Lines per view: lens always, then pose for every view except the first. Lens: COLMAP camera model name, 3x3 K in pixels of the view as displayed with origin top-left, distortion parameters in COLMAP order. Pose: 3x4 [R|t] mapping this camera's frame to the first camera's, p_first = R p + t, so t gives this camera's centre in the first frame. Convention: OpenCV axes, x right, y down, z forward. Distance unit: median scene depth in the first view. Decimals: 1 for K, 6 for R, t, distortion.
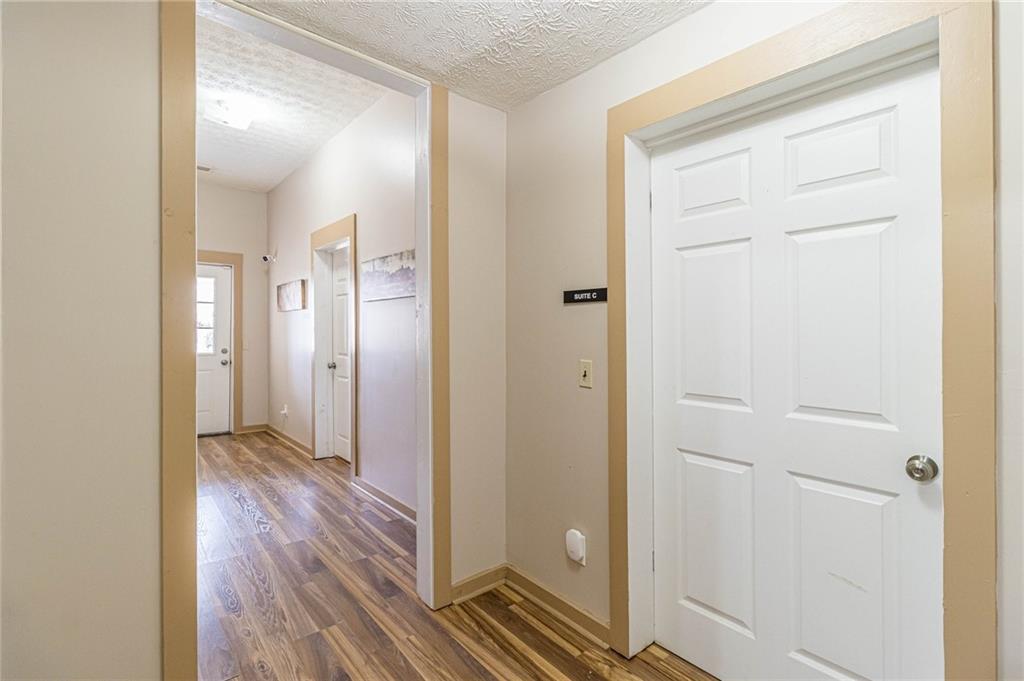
lens RADIAL K [[472.8, 0, 520.3], [0, 472.8, 321.8], [0, 0, 1]] dist [0.000439, -0.000030]
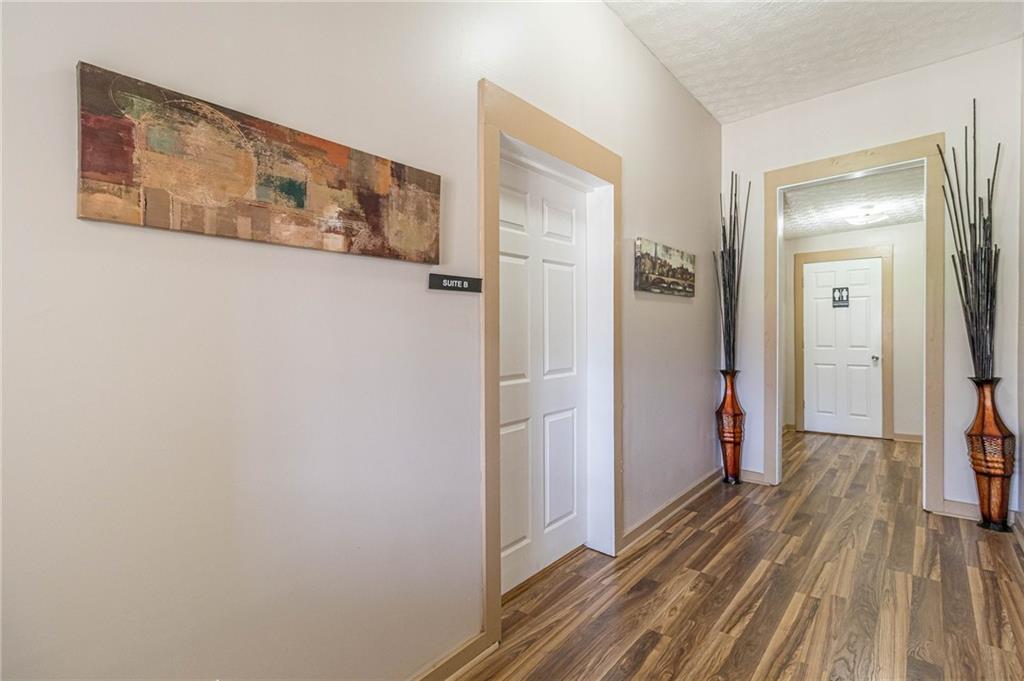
lens RADIAL K [[472.8, 0, 520.3], [0, 472.8, 321.8], [0, 0, 1]] dist [0.000439, -0.000030]
pose [[-0.142226, -0.033565, 0.989265, -1.096769], [-0.036744, 0.998915, 0.028610, -0.014179], [-0.989152, -0.032281, -0.143305, 1.362024]]
